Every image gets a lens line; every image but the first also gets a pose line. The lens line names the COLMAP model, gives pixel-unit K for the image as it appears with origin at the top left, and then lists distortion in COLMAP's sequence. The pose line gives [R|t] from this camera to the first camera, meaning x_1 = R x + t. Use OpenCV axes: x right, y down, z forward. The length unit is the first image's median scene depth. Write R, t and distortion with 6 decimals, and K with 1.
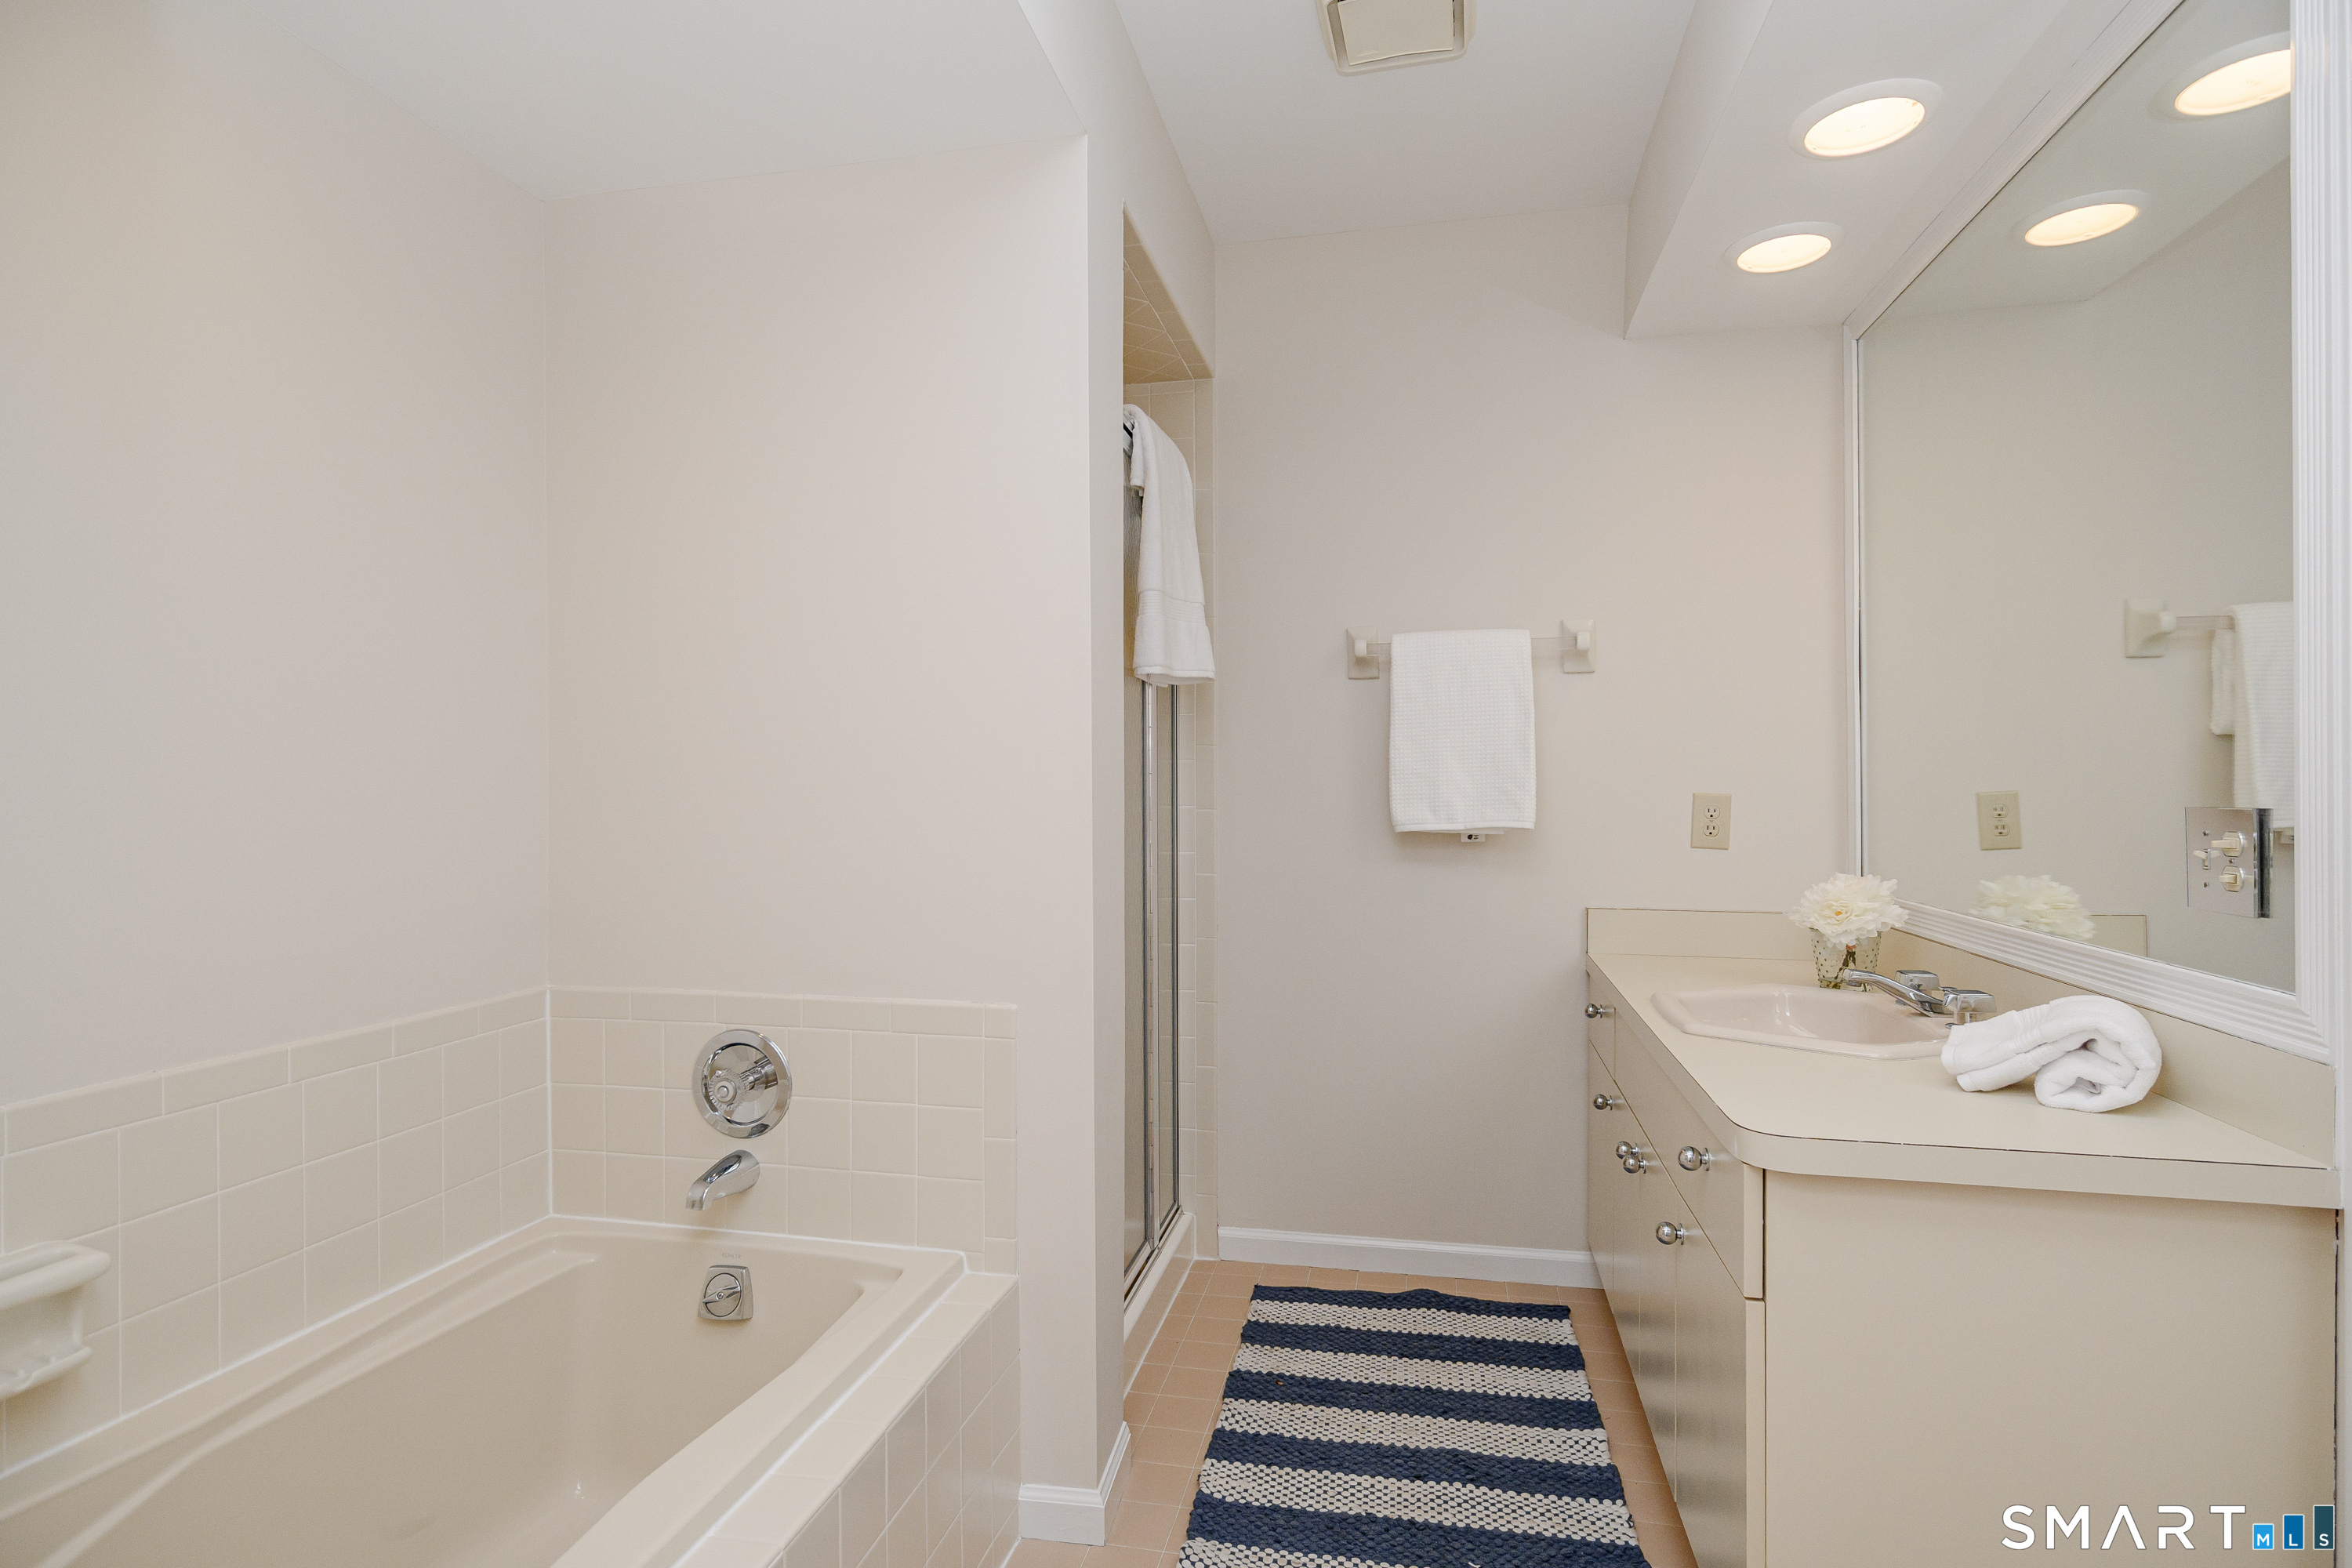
lens RADIAL K [[1196.3, 0, 1166.6], [0, 1196.3, 783.3], [0, 0, 1]] dist [-0.006174, 0.000290]
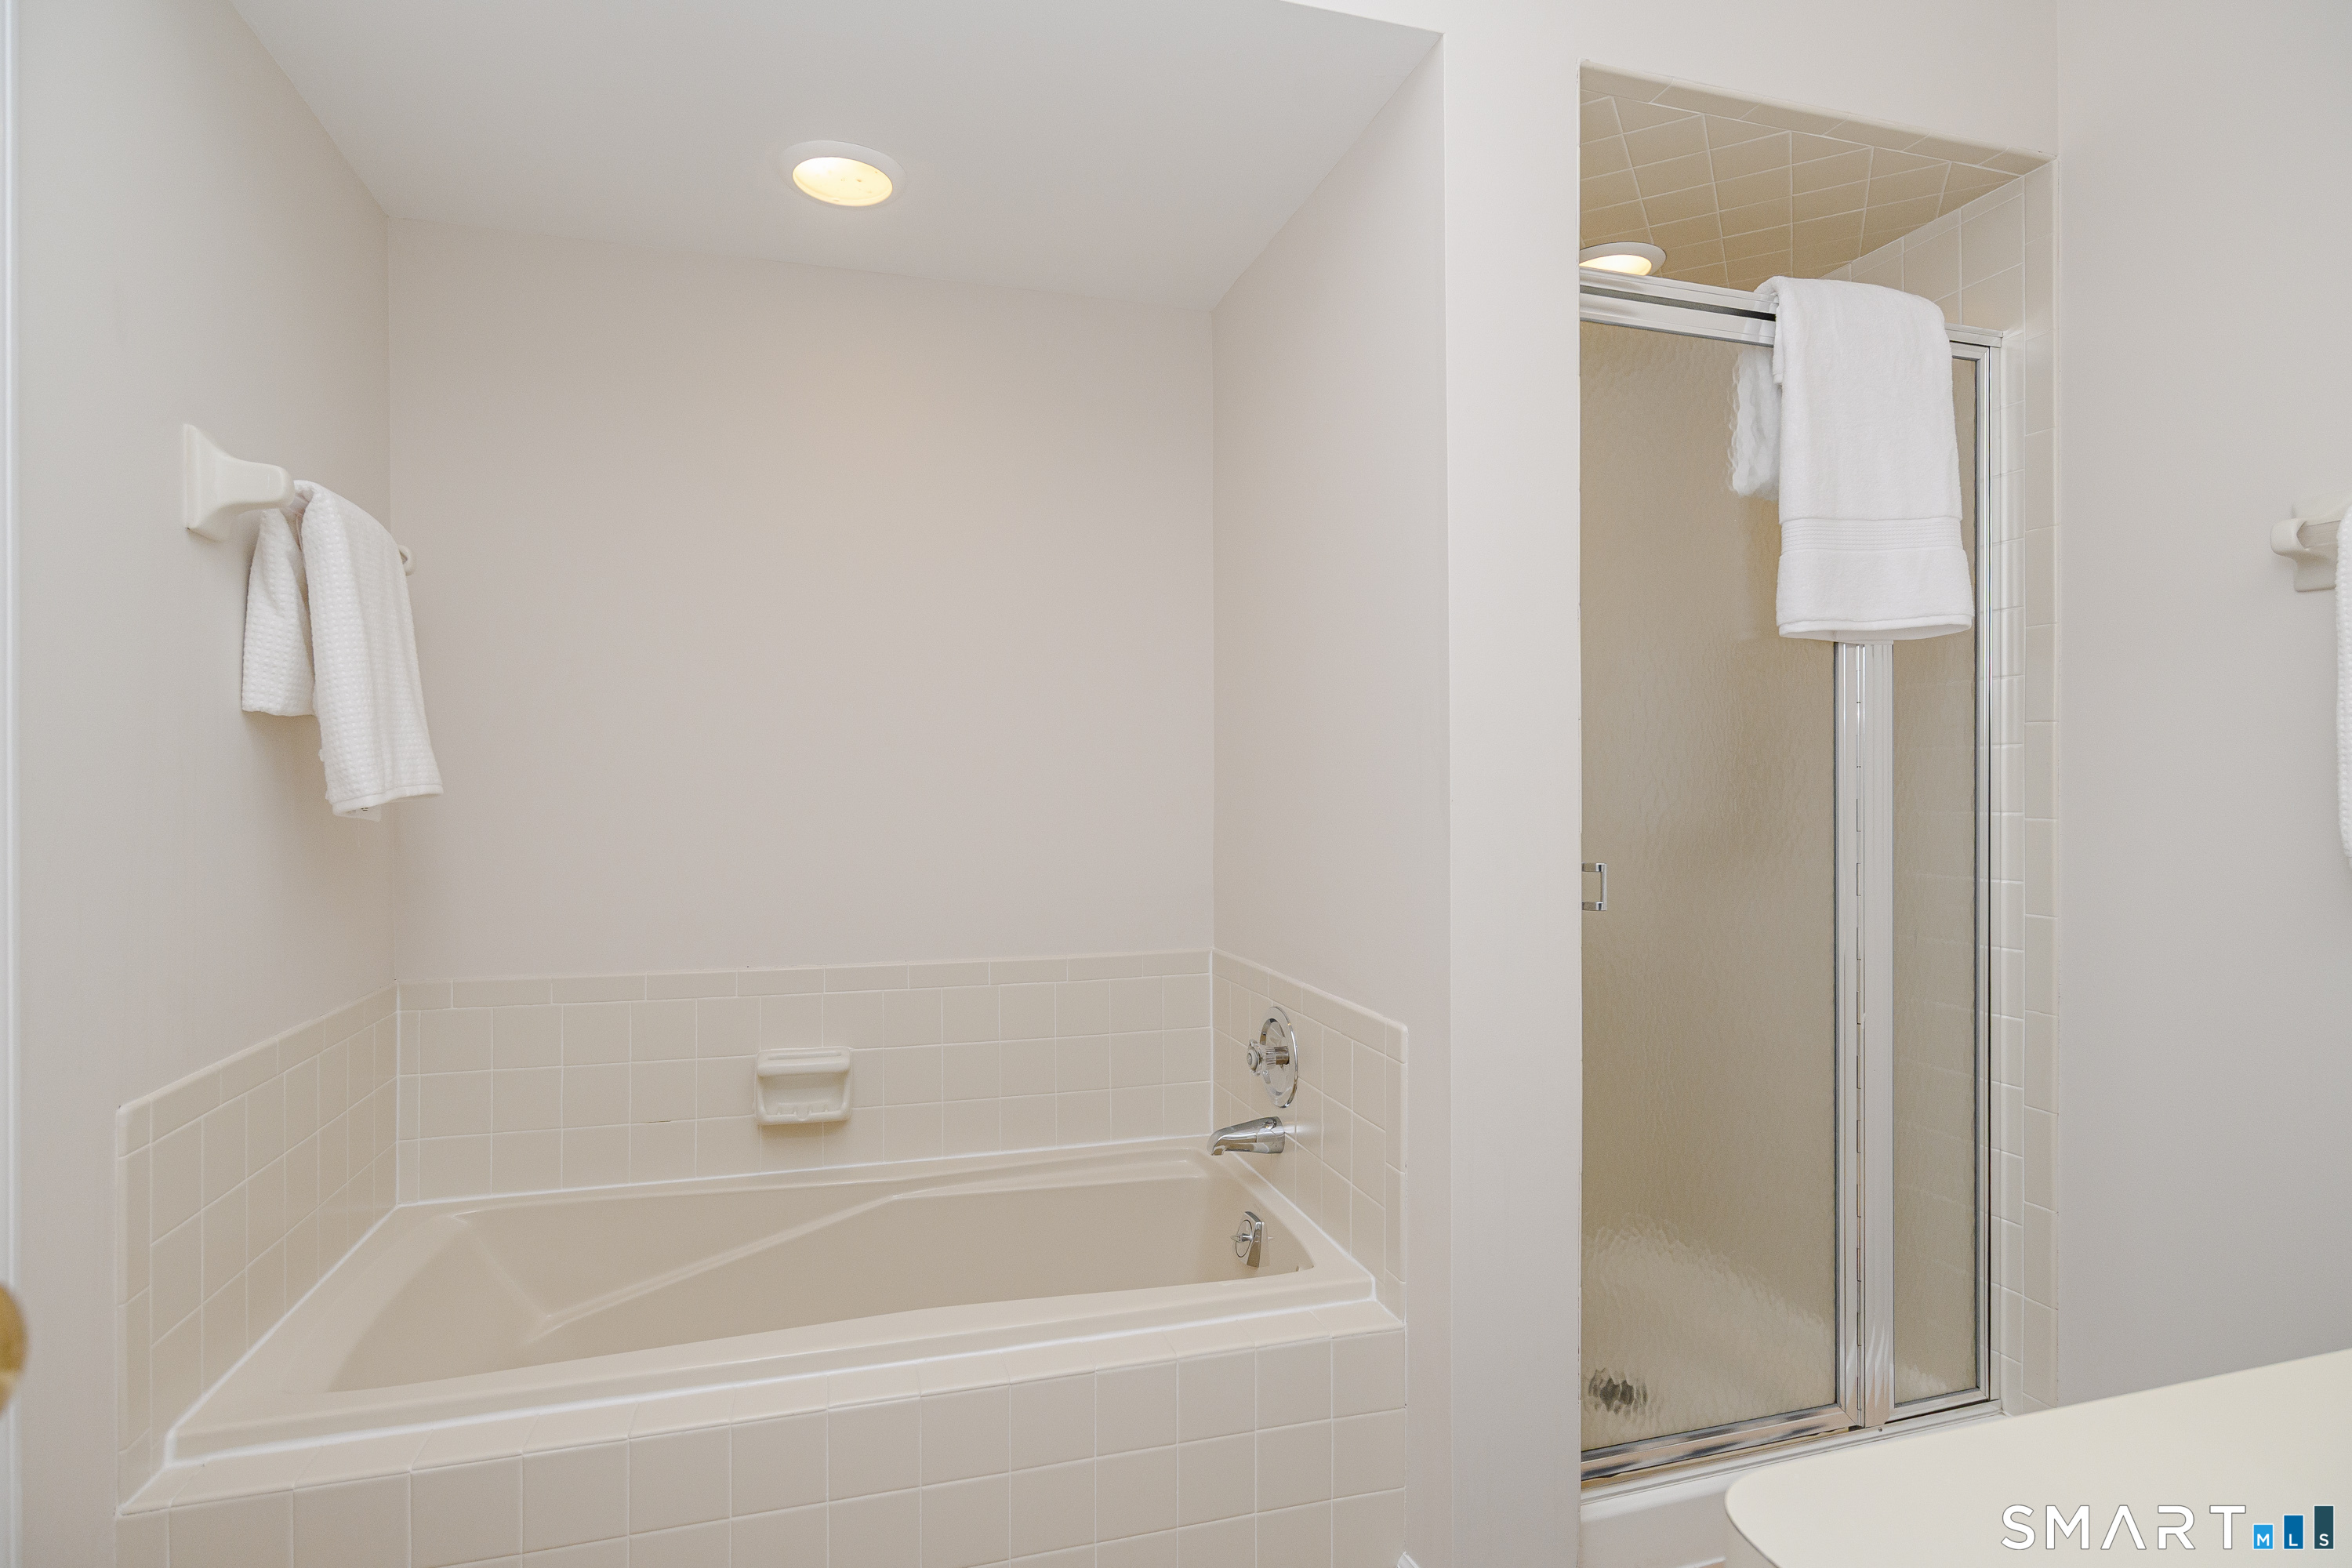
lens RADIAL K [[1196.3, 0, 1168.0], [0, 1196.3, 788.9], [0, 0, 1]] dist [-0.006174, 0.000290]
pose [[0.481397, -0.001380, -0.876502, 0.543997], [0.003298, 0.999995, 0.000237, 0.004730], [0.876497, -0.003005, 0.481398, 0.369373]]
